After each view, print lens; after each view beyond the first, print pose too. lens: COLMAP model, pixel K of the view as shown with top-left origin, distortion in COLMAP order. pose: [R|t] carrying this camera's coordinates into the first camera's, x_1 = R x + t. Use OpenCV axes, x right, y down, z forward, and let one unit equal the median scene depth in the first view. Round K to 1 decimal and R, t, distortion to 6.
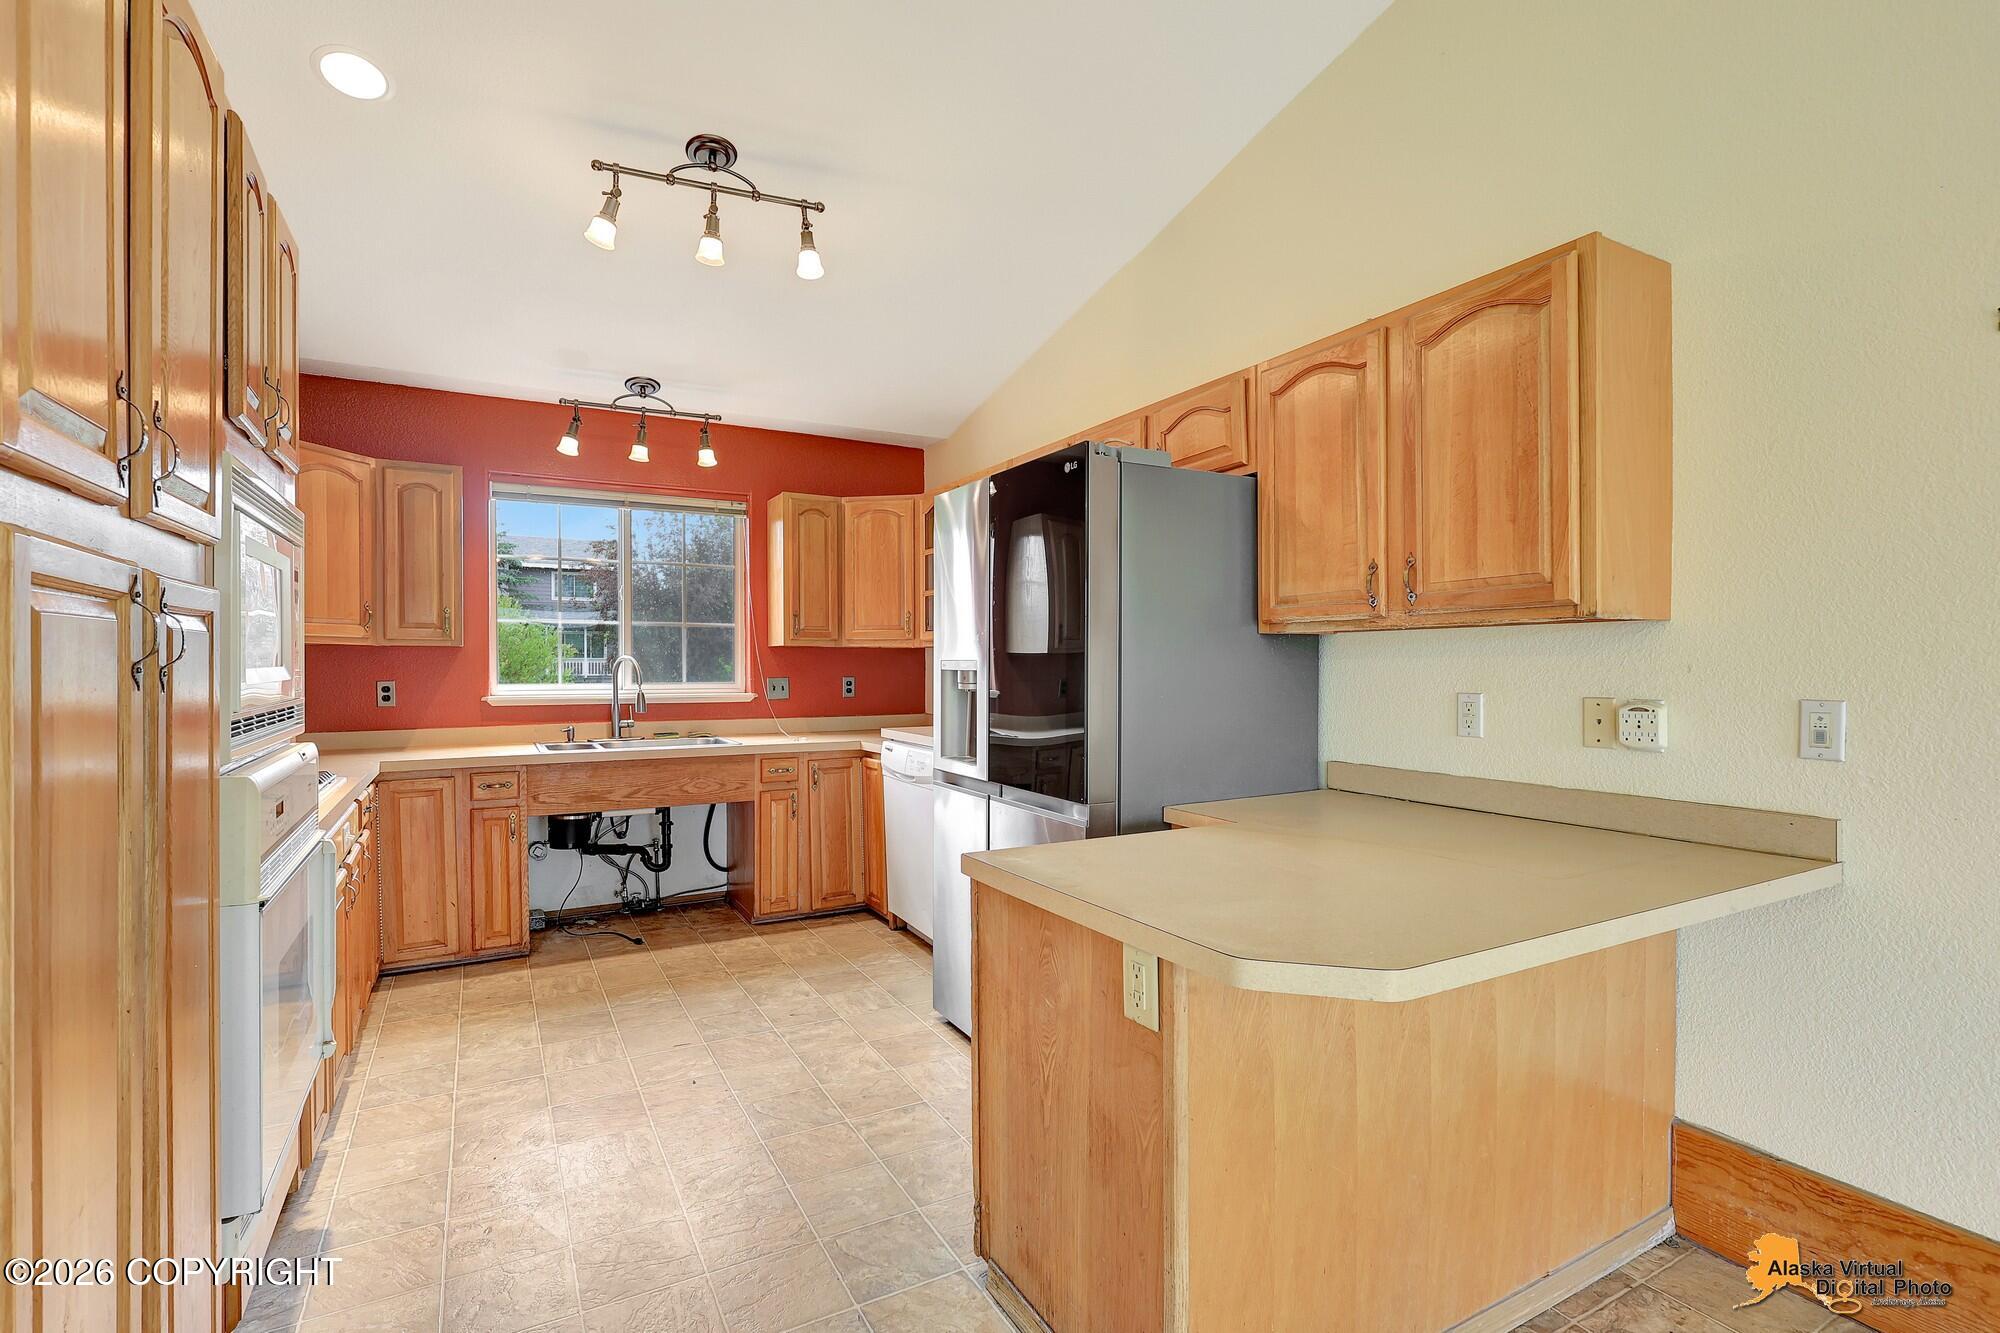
lens RADIAL K [[925.0, 0, 981.8], [0, 925.0, 660.4], [0, 0, 1]] dist [0.090626, -0.000160]
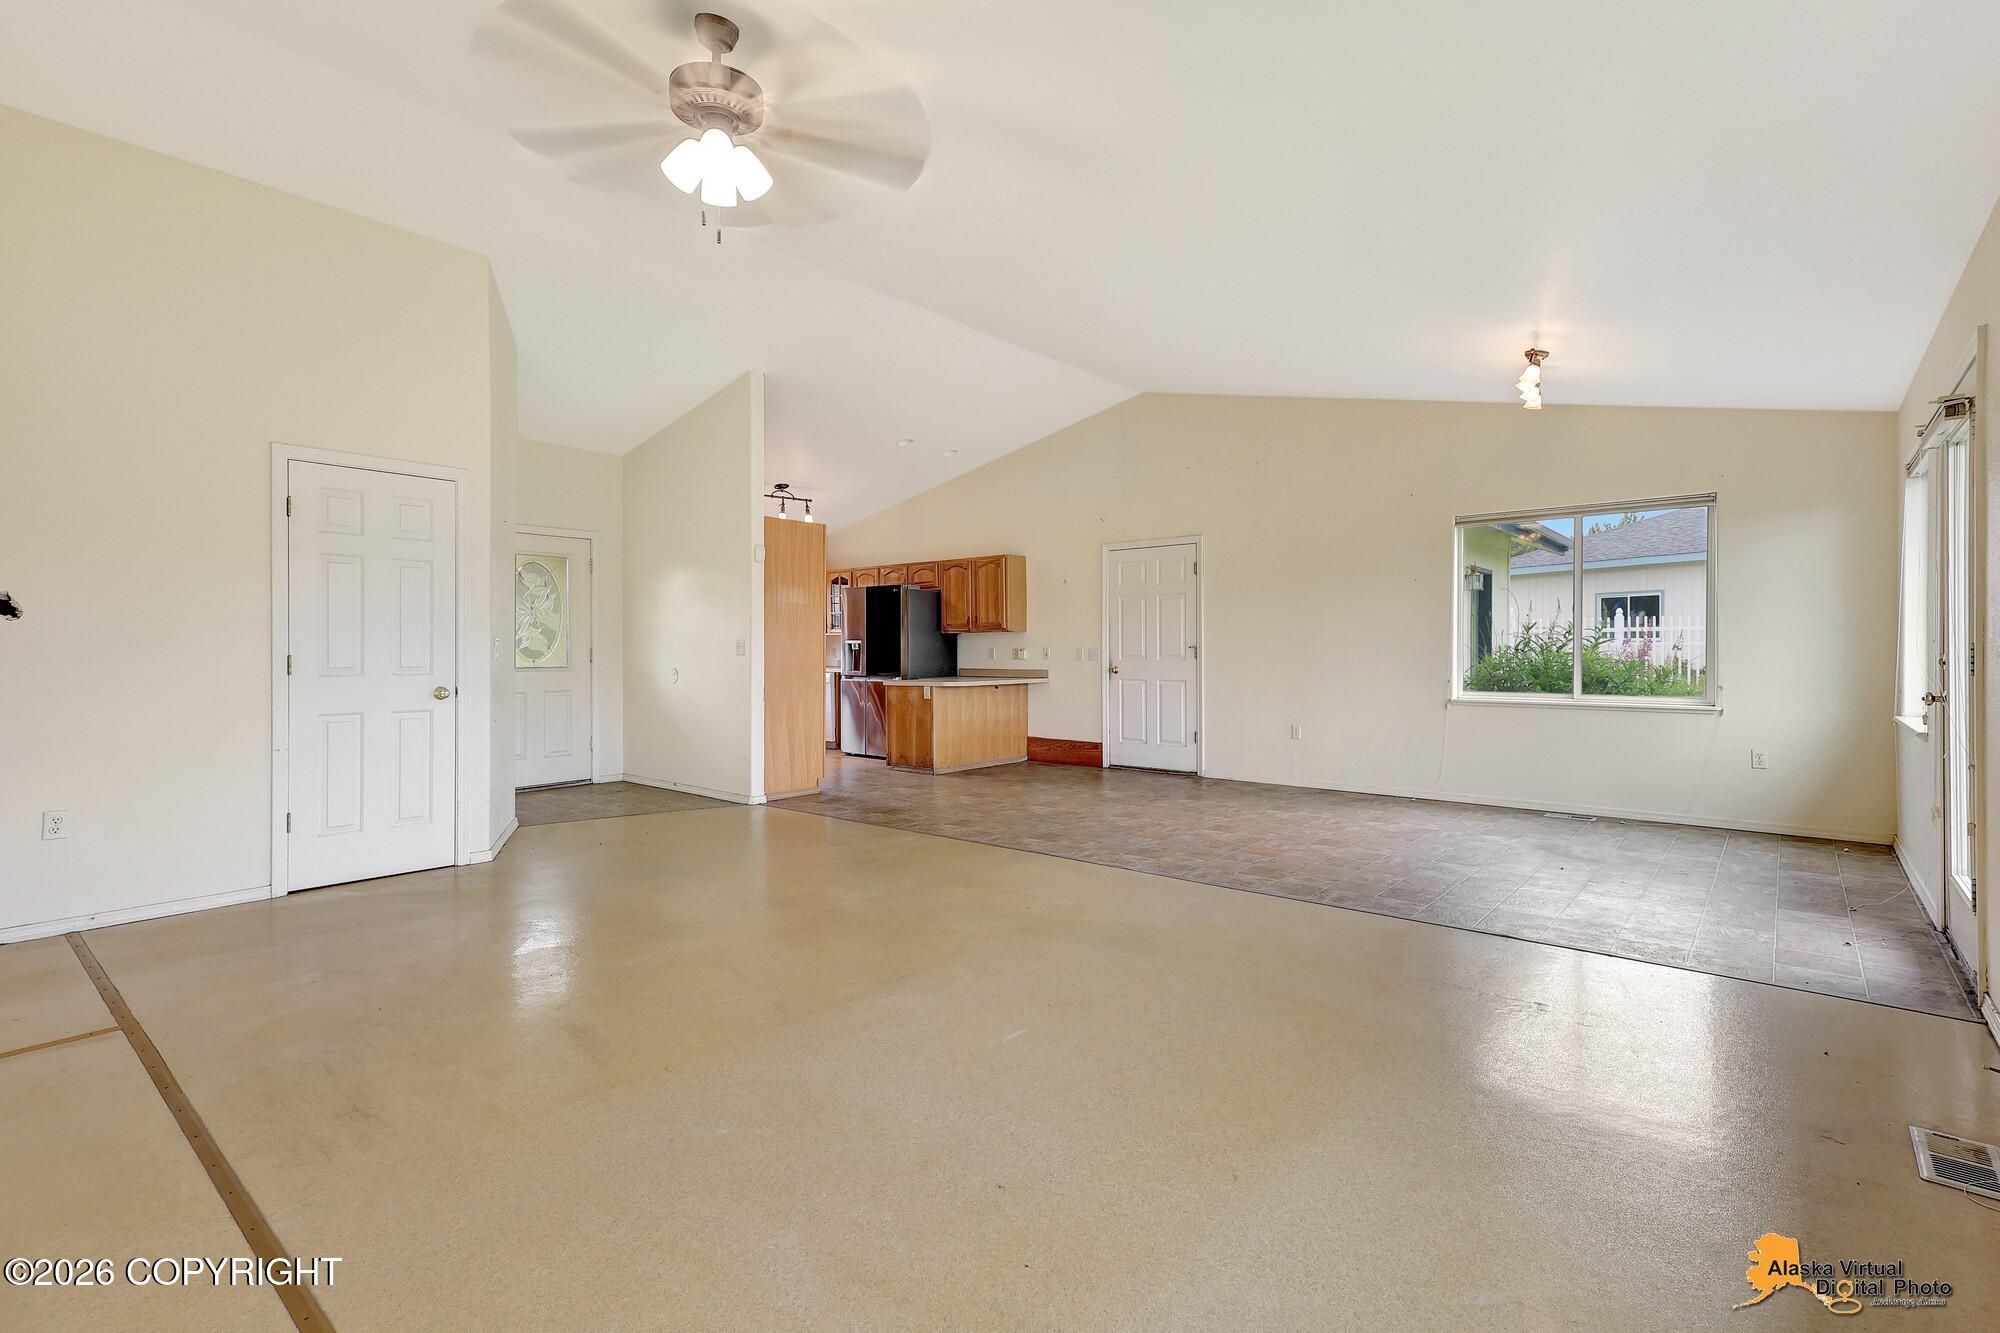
lens RADIAL K [[950.1, 0, 1003.5], [0, 950.1, 654.3], [0, 0, 1]] dist [-0.002580, -0.000407]
pose [[0.925552, -0.004889, 0.378588, -1.008071], [0.000723, 0.999938, 0.011145, 0.017657], [-0.378619, -0.010042, 0.925498, -2.885311]]
